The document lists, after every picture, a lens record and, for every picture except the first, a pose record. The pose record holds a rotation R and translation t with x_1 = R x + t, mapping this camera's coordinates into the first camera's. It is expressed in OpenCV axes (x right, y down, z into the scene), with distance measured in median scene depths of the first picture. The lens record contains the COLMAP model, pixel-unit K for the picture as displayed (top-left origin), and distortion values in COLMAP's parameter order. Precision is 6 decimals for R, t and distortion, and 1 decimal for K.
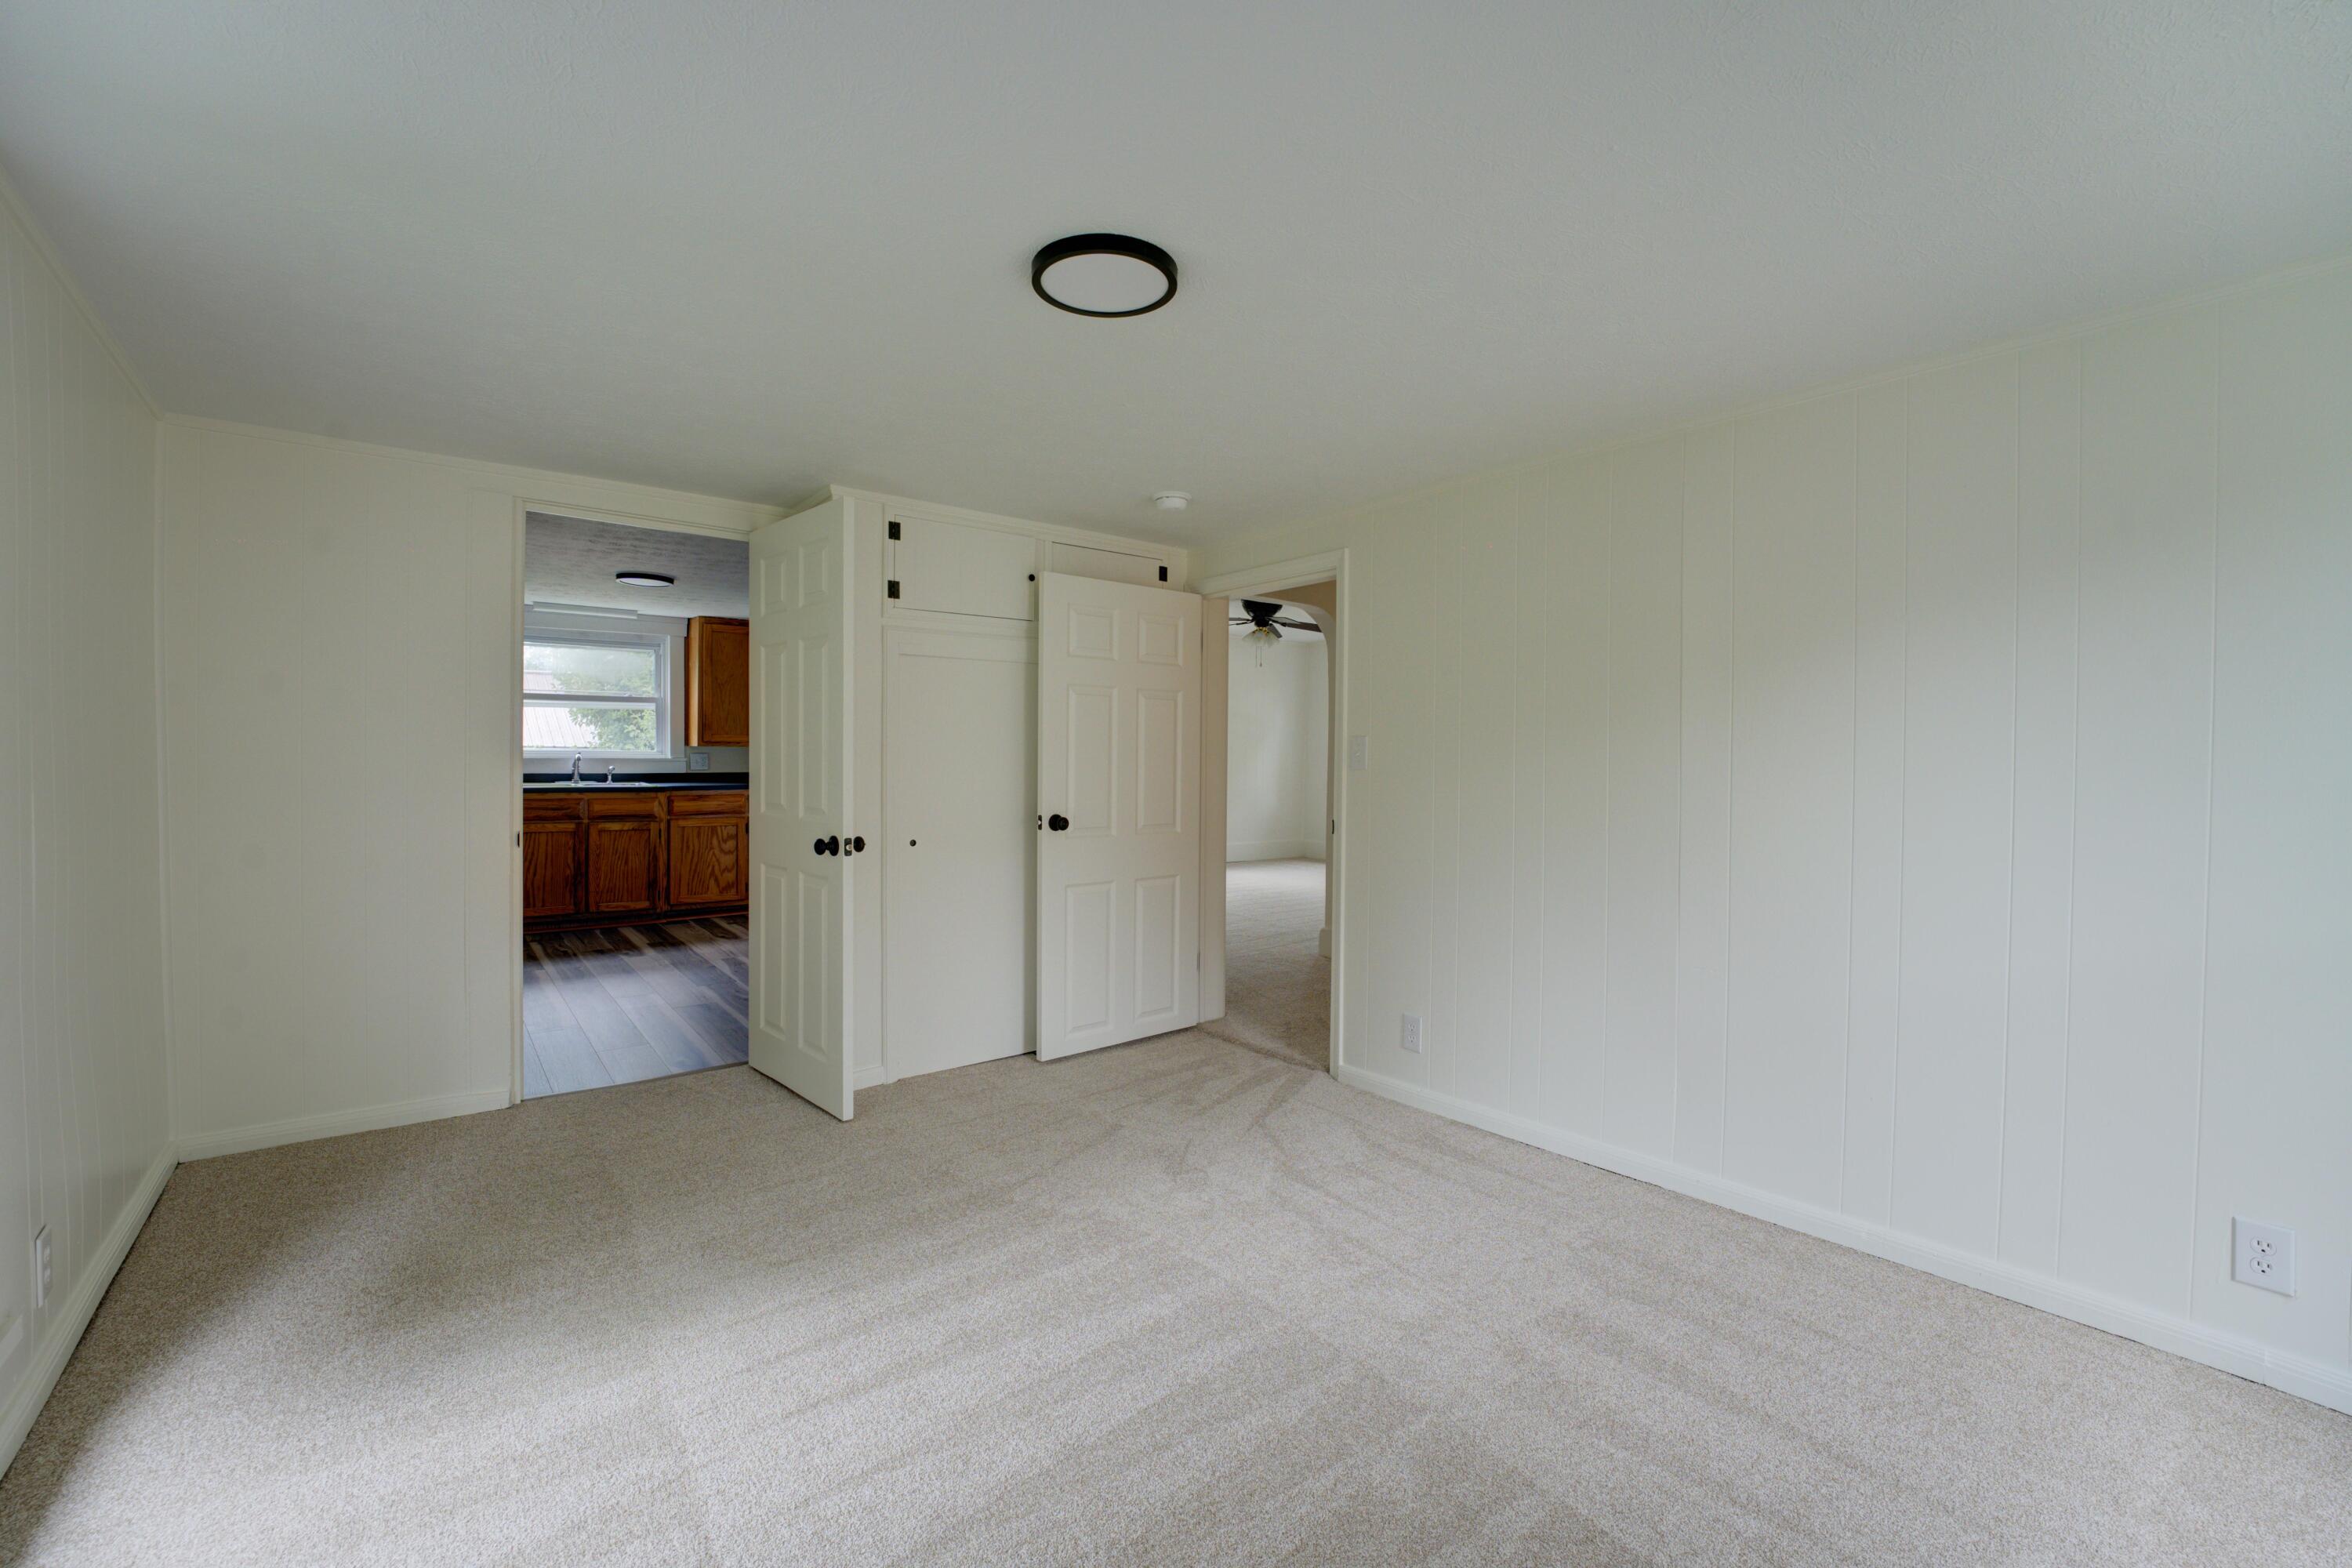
lens RADIAL K [[967.6, 0, 1169.9], [0, 967.6, 778.1], [0, 0, 1]] dist [-0.027605, 0.001646]
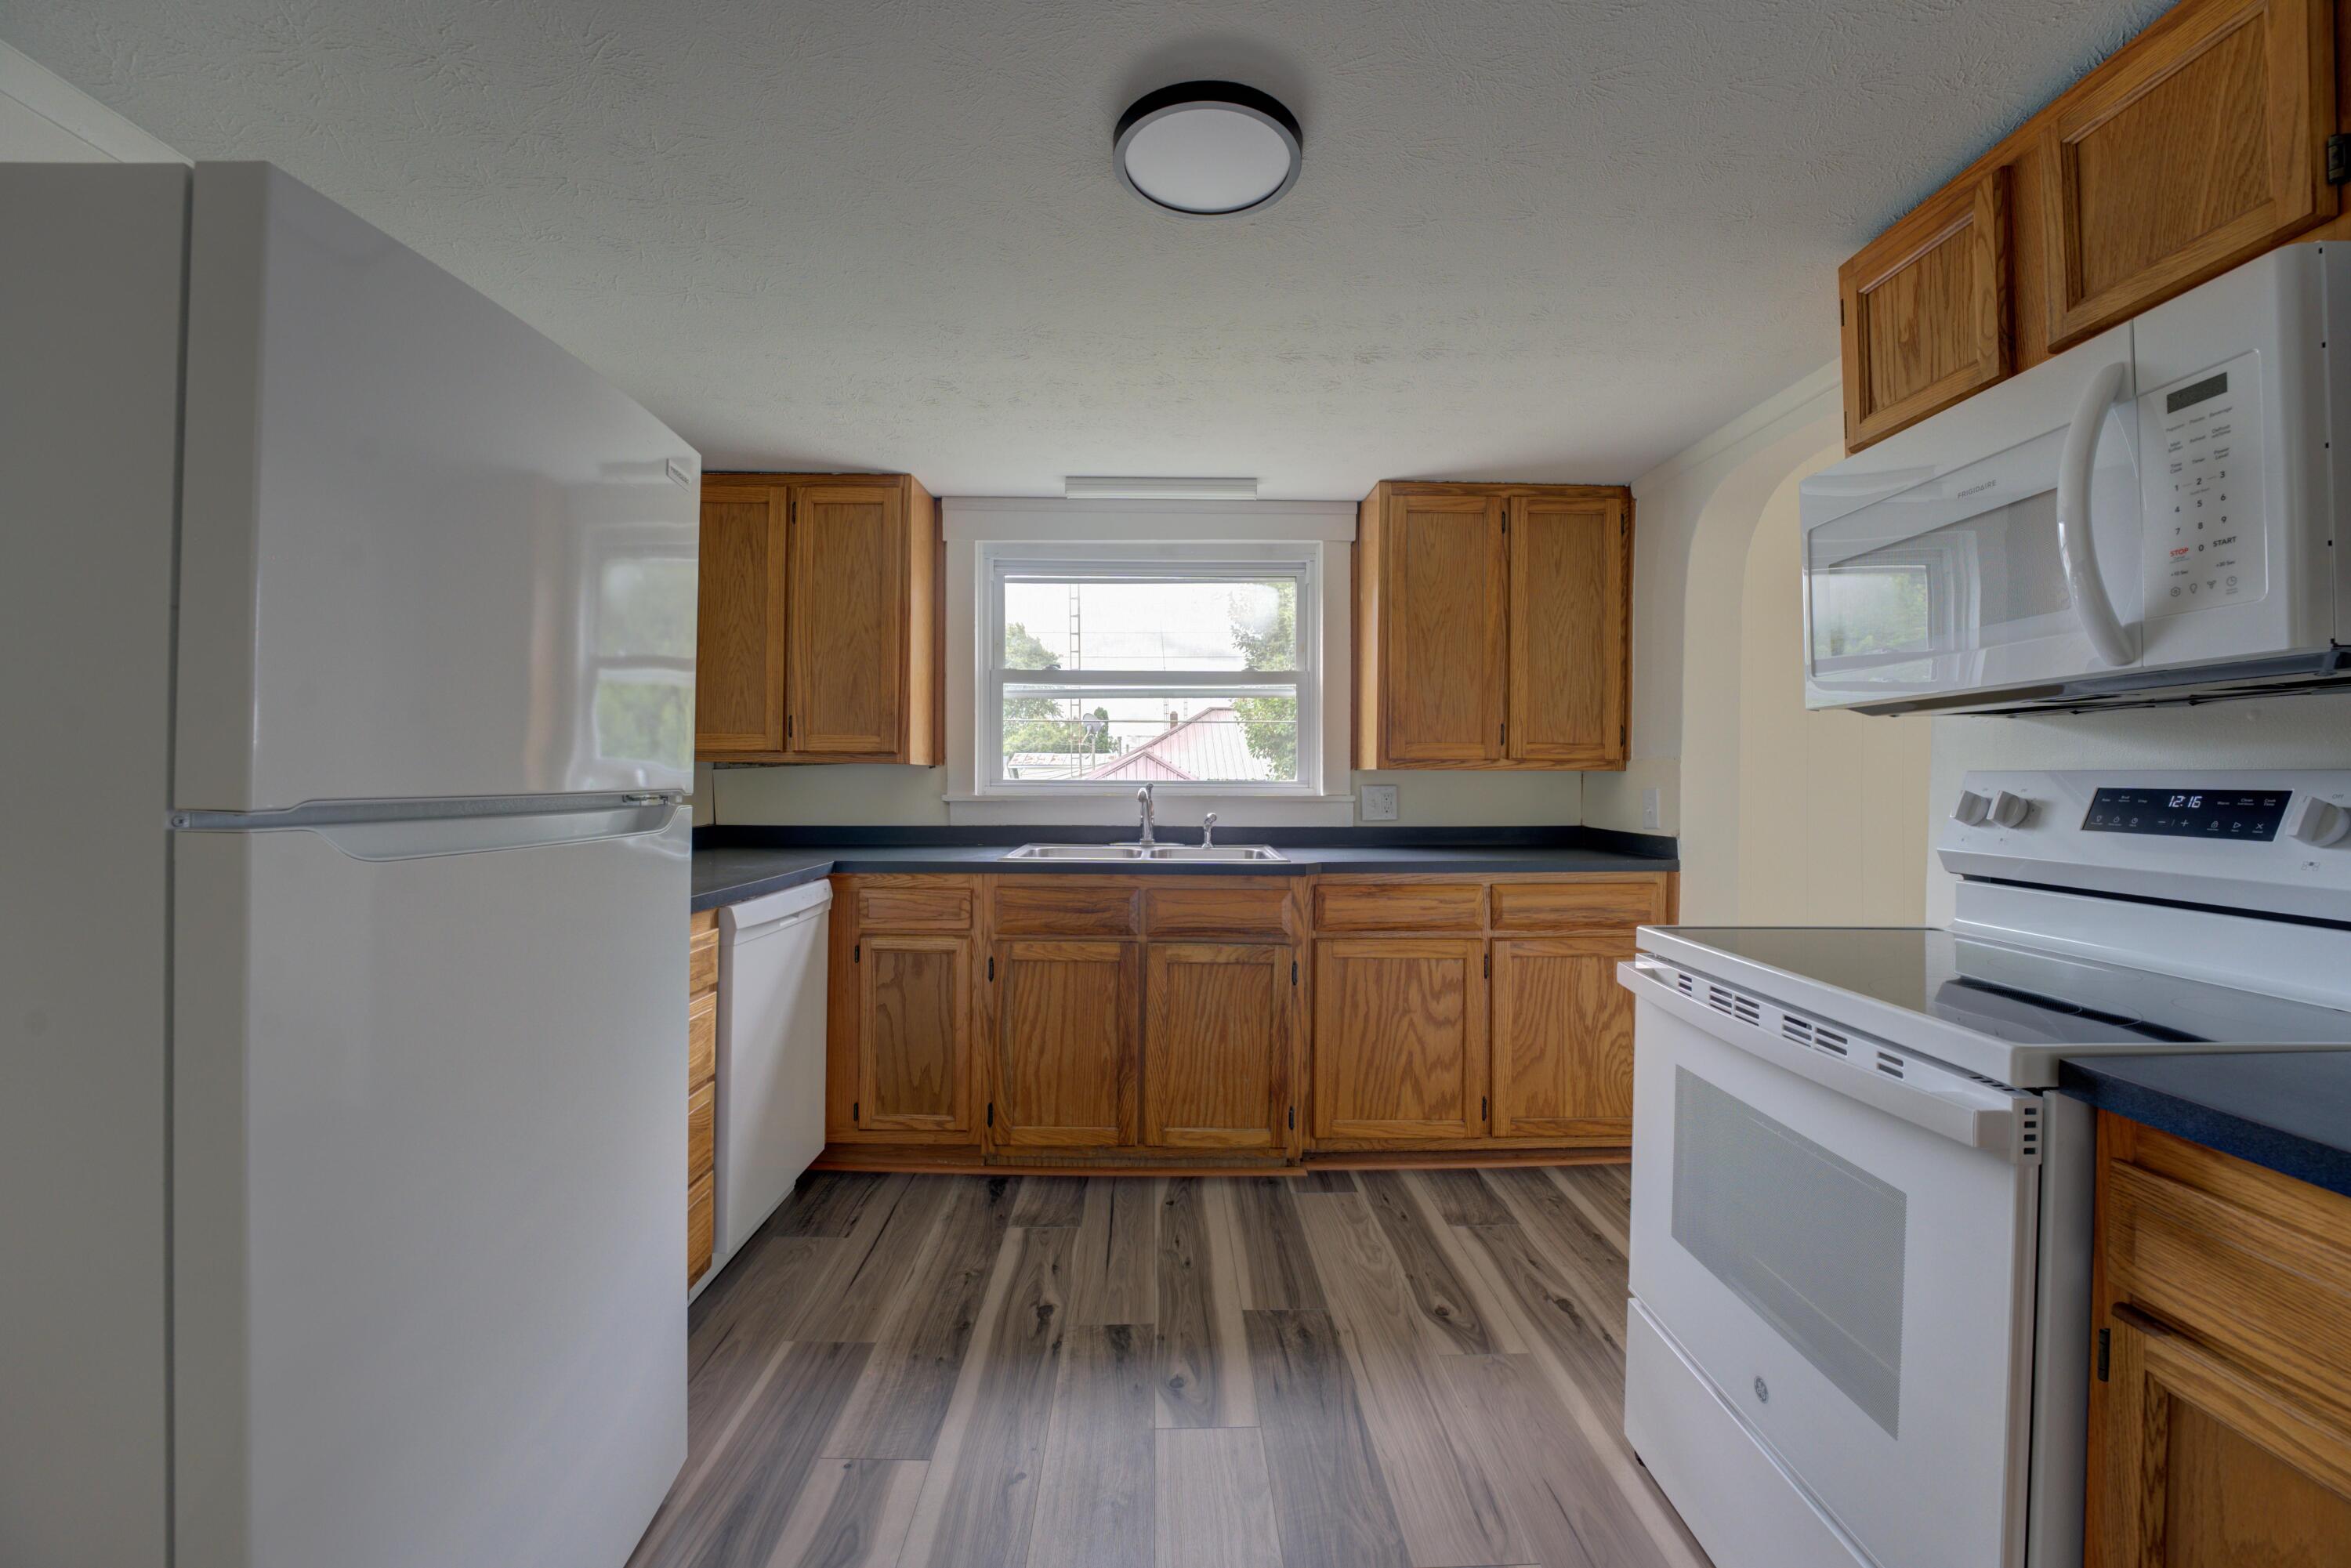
lens RADIAL K [[967.1, 0, 1169.8], [0, 967.1, 774.6], [0, 0, 1]] dist [-0.027605, 0.001646]
pose [[0.788786, -0.011881, -0.614553, -0.303508], [-0.011302, 0.999364, -0.033826, -0.014956], [0.614564, 0.033627, 0.788150, 0.611404]]
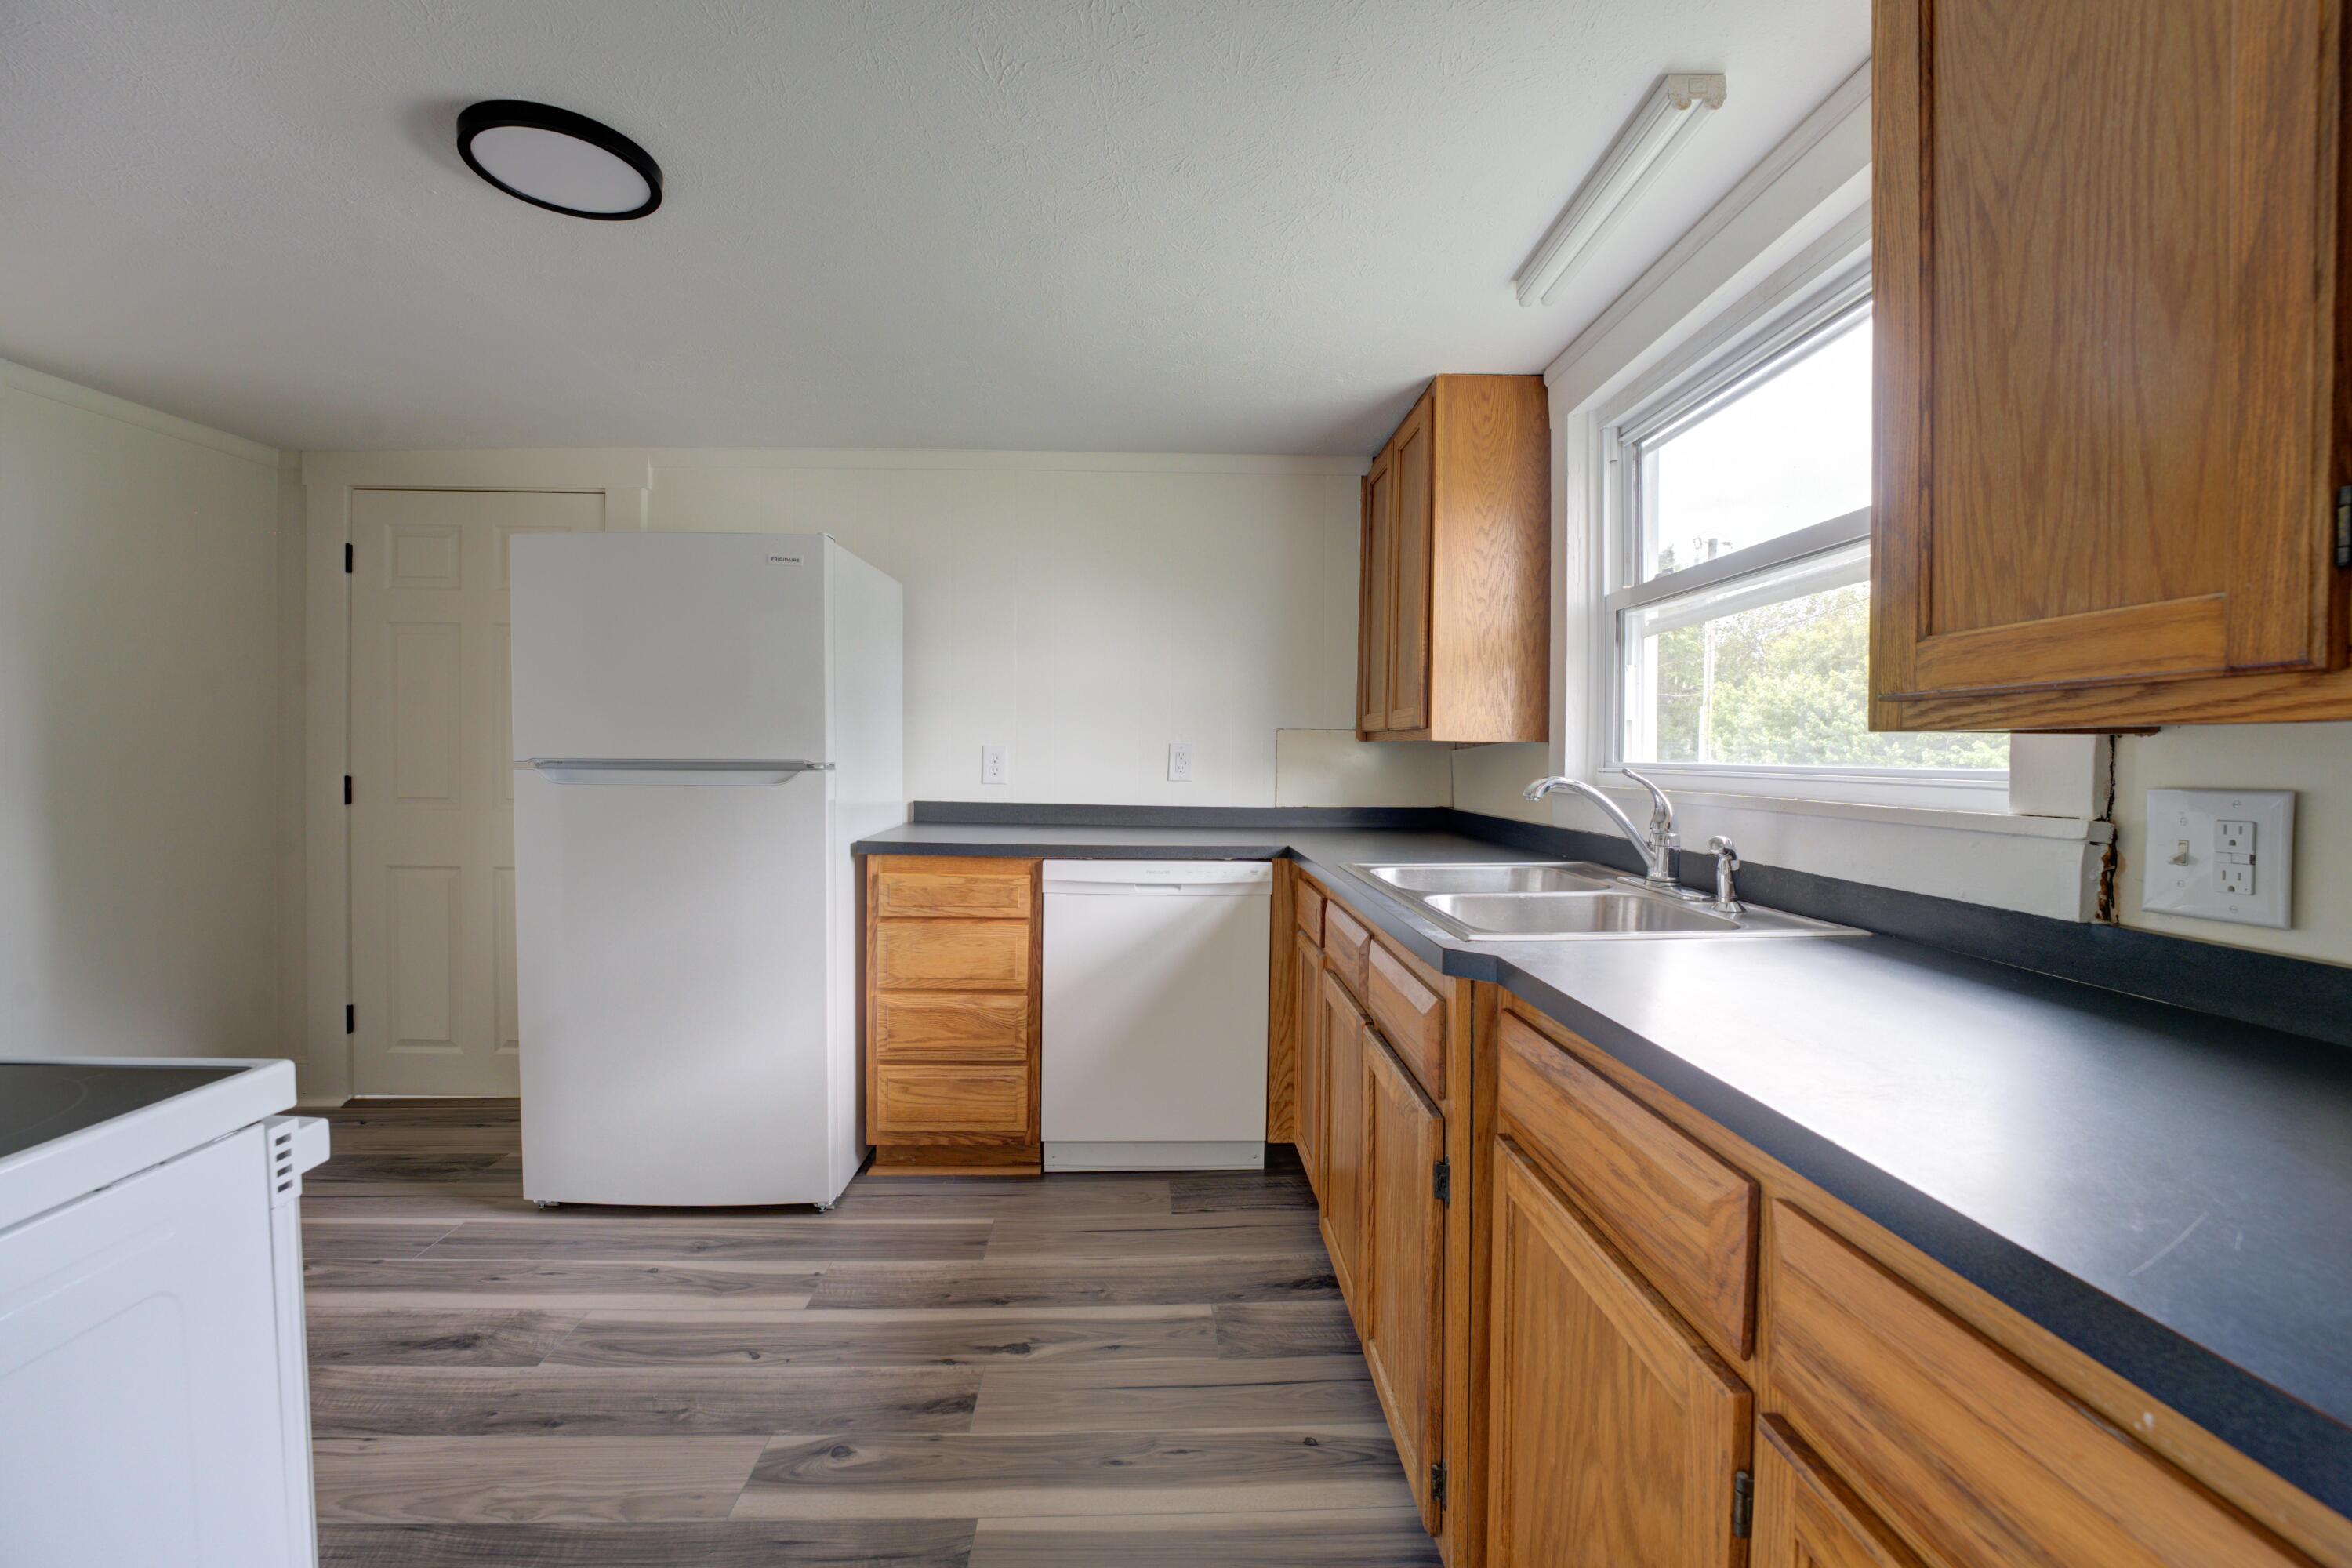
lens RADIAL K [[967.6, 0, 1182.6], [0, 967.6, 773.5], [0, 0, 1]] dist [-0.027605, 0.001646]
pose [[-0.593762, -0.002666, -0.804636, -0.333241], [-0.040195, 0.998844, 0.026351, -0.027586], [0.803636, 0.047988, -0.593183, 1.042519]]
